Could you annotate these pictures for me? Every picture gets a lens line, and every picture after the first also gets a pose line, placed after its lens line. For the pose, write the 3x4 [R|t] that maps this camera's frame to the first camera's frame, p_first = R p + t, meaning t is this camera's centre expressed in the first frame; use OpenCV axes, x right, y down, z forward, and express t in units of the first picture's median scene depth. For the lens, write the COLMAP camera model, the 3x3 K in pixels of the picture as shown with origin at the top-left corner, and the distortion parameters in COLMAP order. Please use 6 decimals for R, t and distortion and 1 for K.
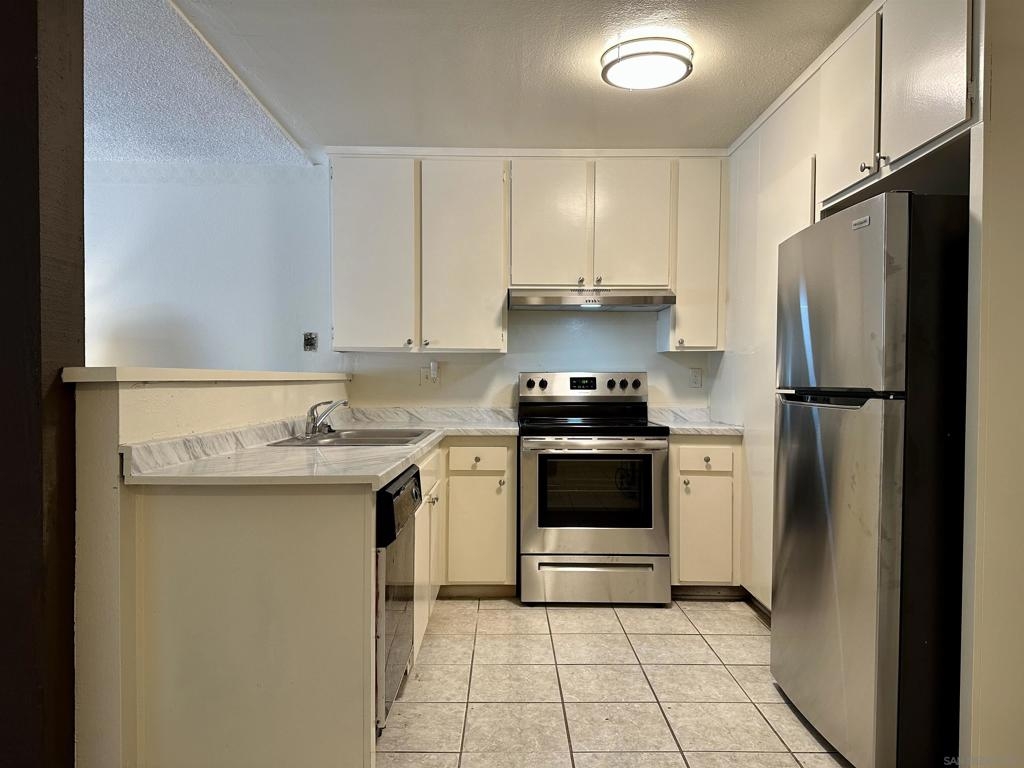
lens RADIAL K [[706.6, 0, 512.0], [0, 706.6, 384.0], [0, 0, 1]] dist [0.105618, -0.143309]
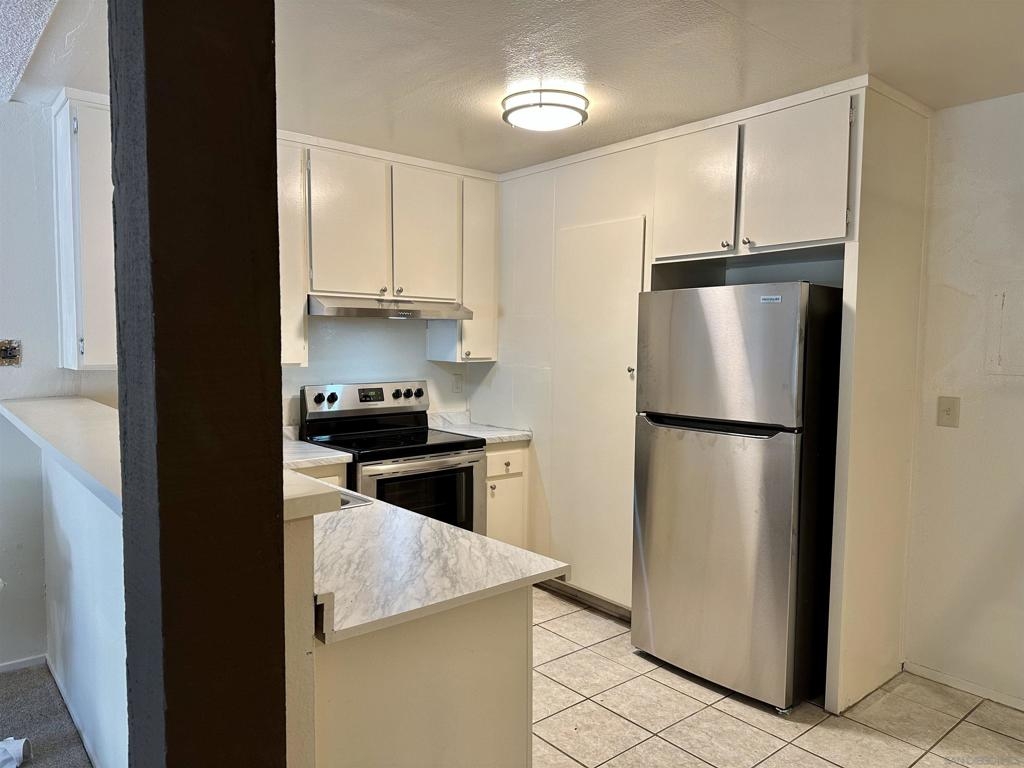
lens RADIAL K [[706.6, 0, 512.0], [0, 706.6, 384.0], [0, 0, 1]] dist [0.105618, -0.143309]
pose [[0.774322, -0.036782, 0.631722, -0.376860], [-0.000702, 0.998259, 0.058985, -0.076369], [-0.632792, -0.046117, 0.772947, 0.144477]]
